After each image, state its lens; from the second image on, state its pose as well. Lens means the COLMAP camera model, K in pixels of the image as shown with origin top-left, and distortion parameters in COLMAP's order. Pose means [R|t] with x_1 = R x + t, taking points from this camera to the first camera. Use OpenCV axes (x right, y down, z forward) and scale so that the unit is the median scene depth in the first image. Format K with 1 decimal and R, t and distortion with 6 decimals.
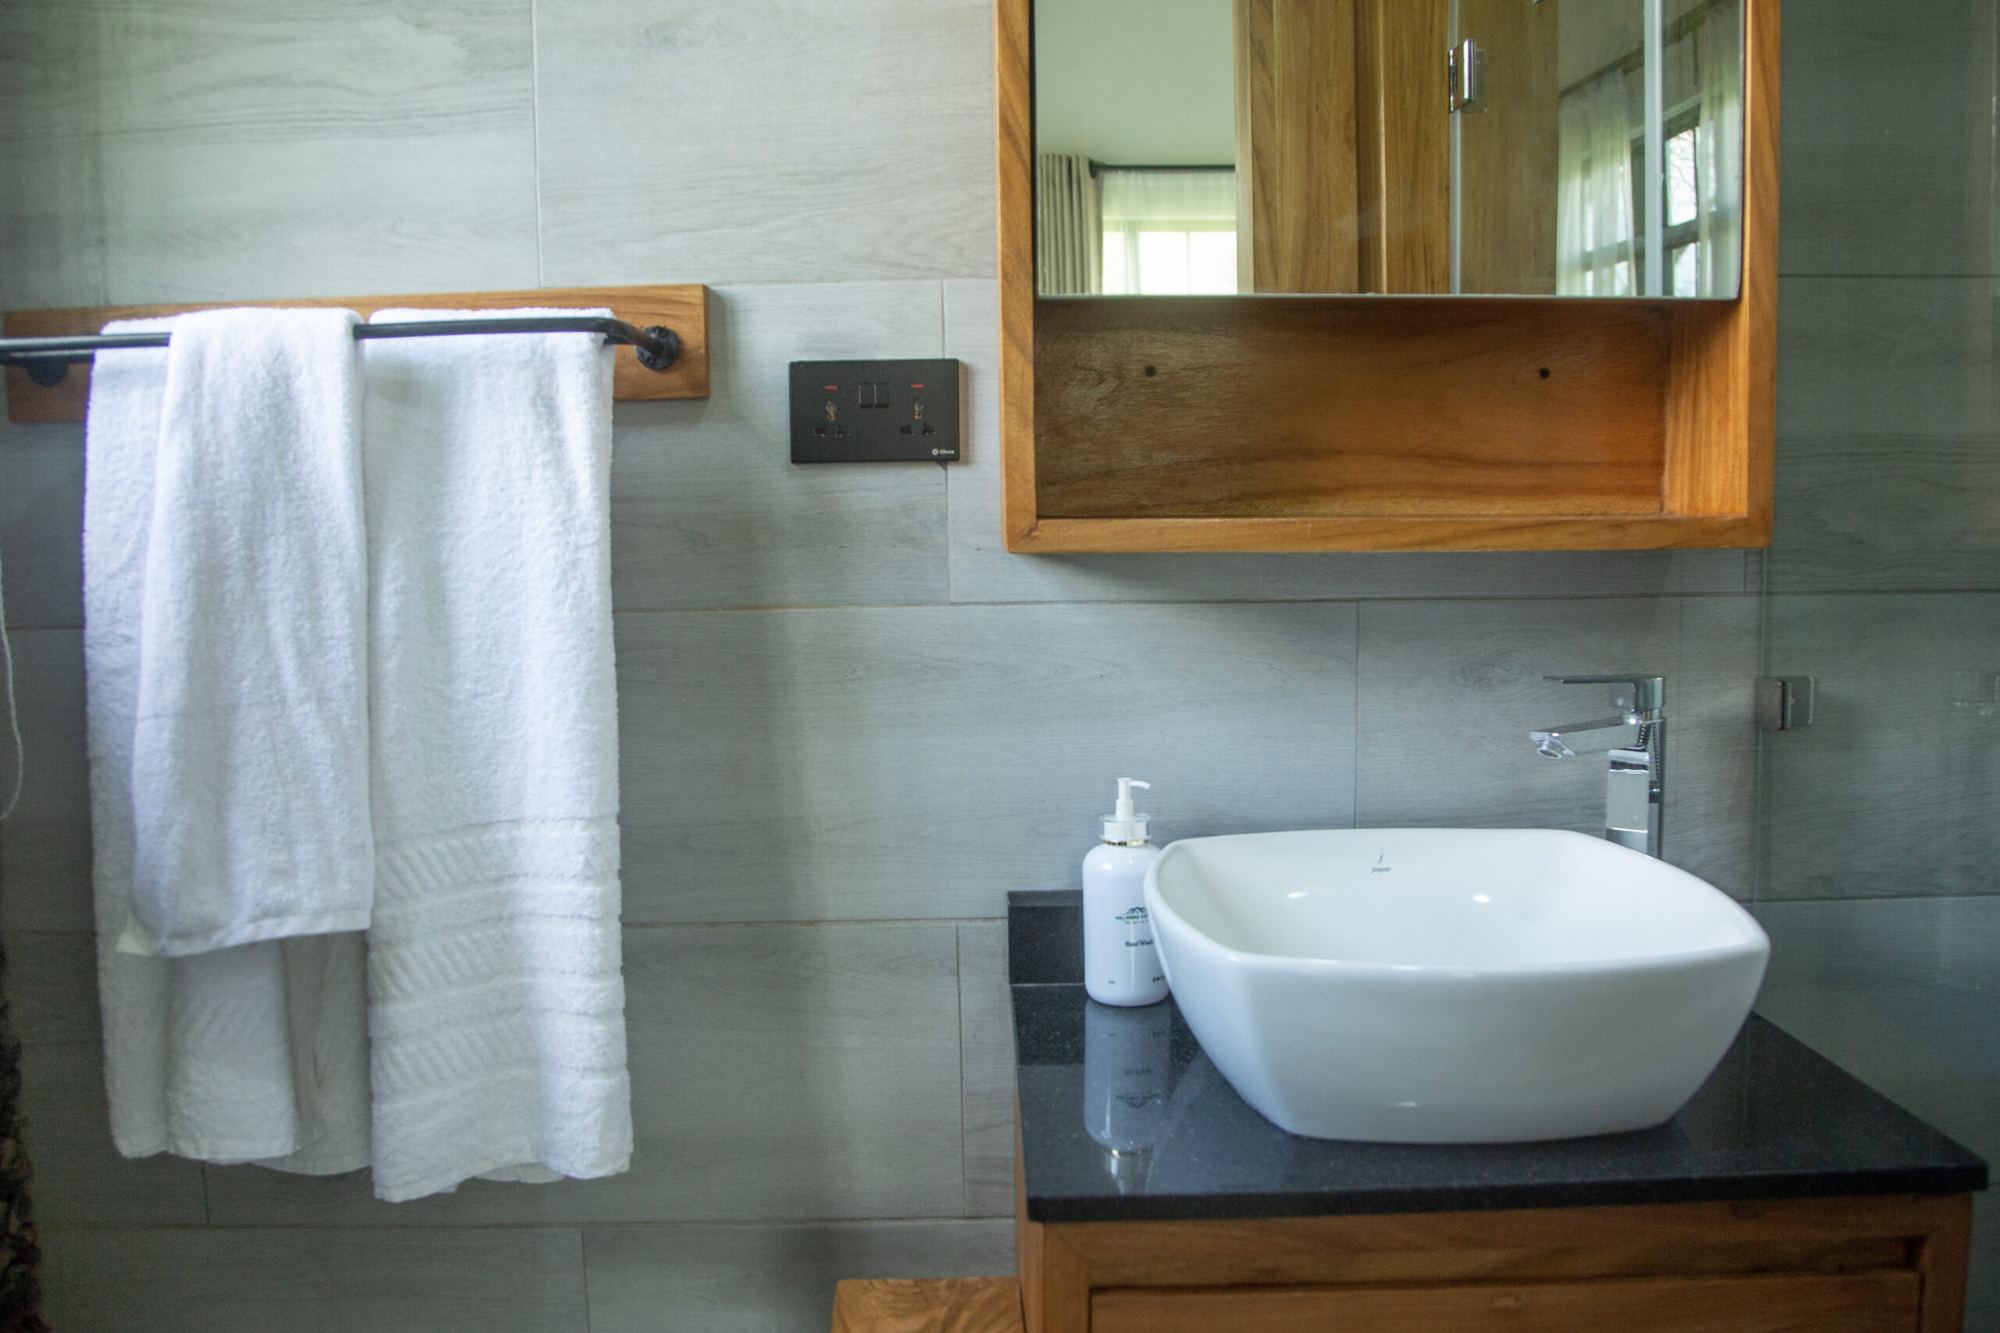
lens RADIAL K [[1562.2, 0, 992.3], [0, 1562.2, 655.6], [0, 0, 1]] dist [-0.095388, 0.074522]
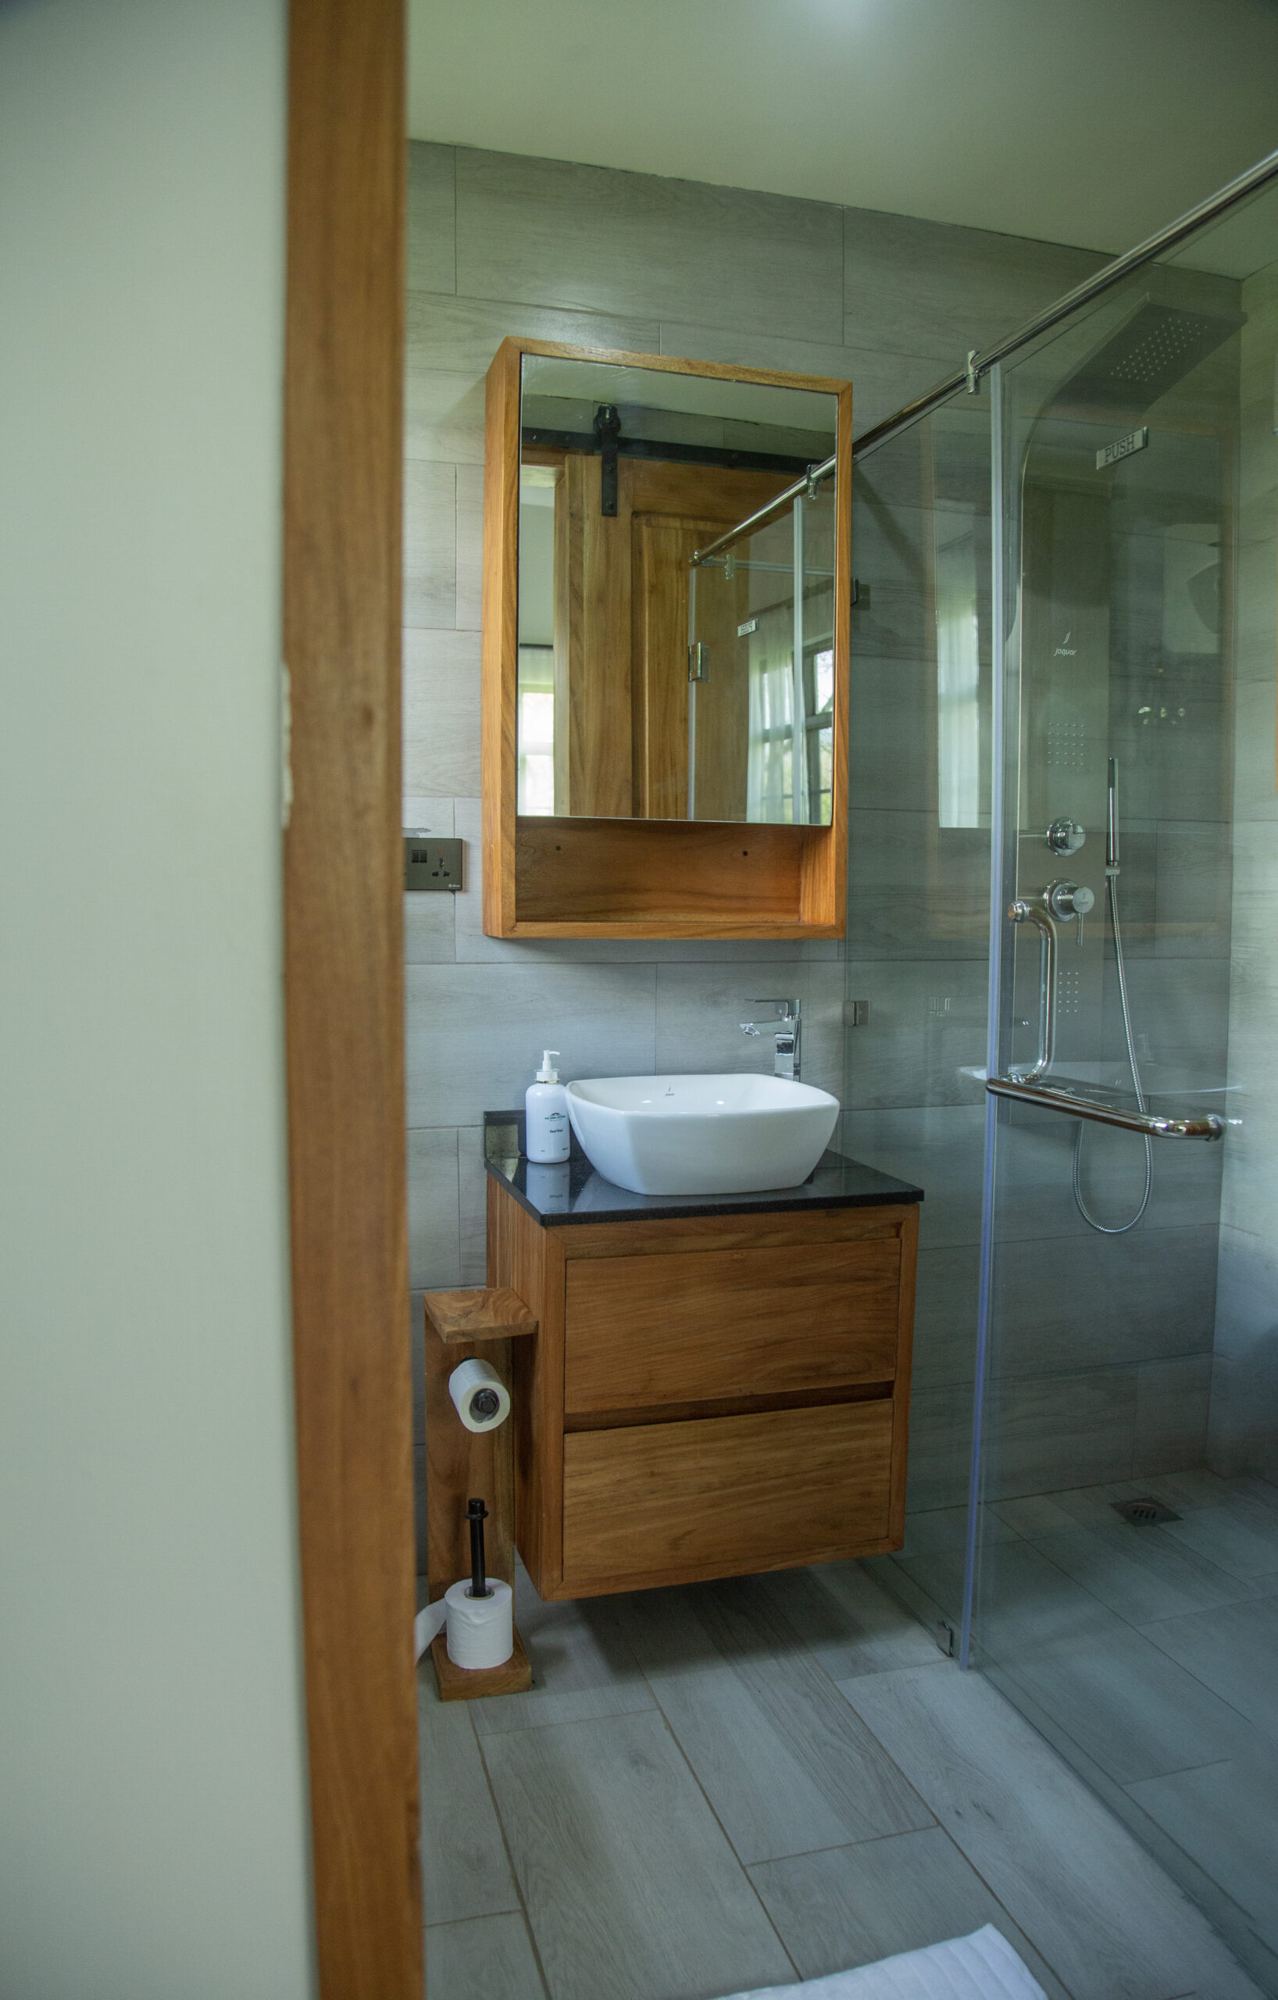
lens RADIAL K [[1361.2, 0, 639.0], [0, 1361.2, 1000.0], [0, 0, 1]] dist [-0.000656, -0.000079]
pose [[0.962433, -0.000017, 0.271521, -0.274102], [0.005436, 0.999801, -0.019208, 0.047585], [-0.271466, 0.019962, 0.962241, -0.712838]]
